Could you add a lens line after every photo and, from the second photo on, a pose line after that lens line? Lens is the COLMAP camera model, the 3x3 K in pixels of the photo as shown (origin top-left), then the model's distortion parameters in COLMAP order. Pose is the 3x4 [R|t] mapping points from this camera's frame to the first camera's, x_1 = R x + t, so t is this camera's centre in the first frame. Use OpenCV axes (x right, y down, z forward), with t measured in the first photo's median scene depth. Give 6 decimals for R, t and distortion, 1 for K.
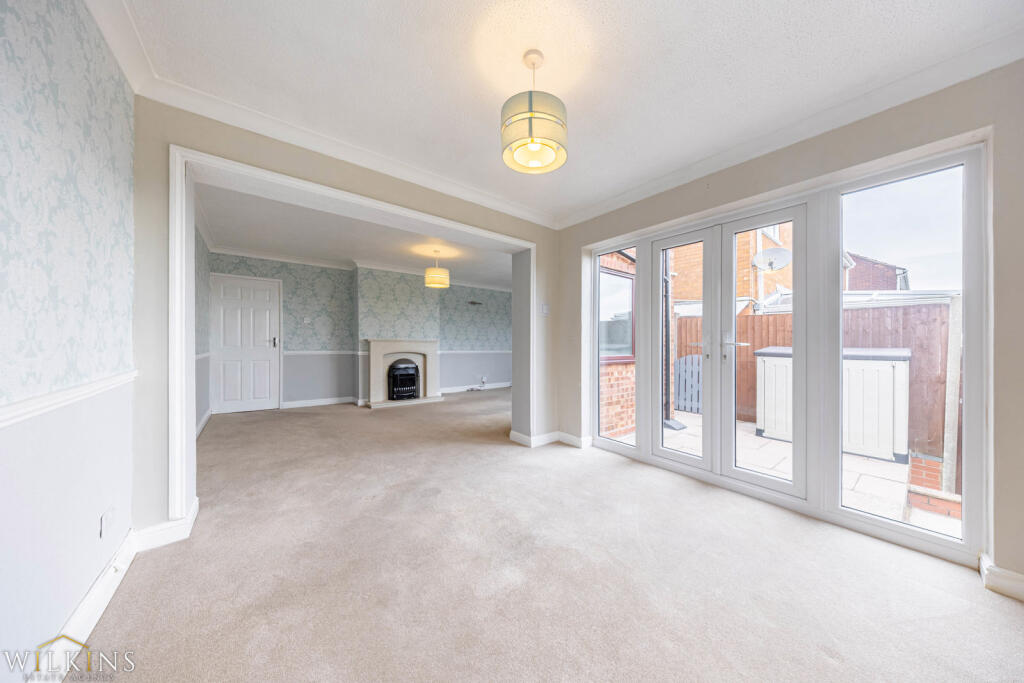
lens RADIAL K [[317.3, 0, 512.0], [0, 317.3, 341.5], [0, 0, 1]] dist [-0.000052, -0.000019]
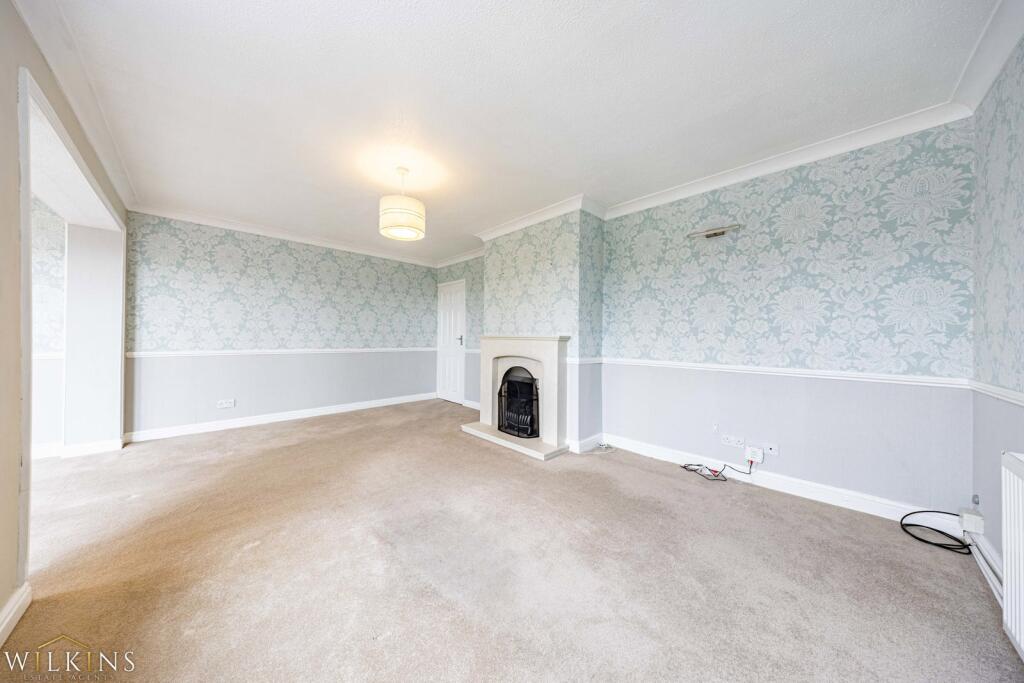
lens RADIAL K [[317.3, 0, 512.0], [0, 317.3, 341.5], [0, 0, 1]] dist [-0.000052, -0.000019]
pose [[0.129475, -0.000033, -0.991583, 0.207764], [-0.002282, 0.999997, -0.000331, 0.004030], [0.991580, 0.002305, 0.129474, 0.713106]]
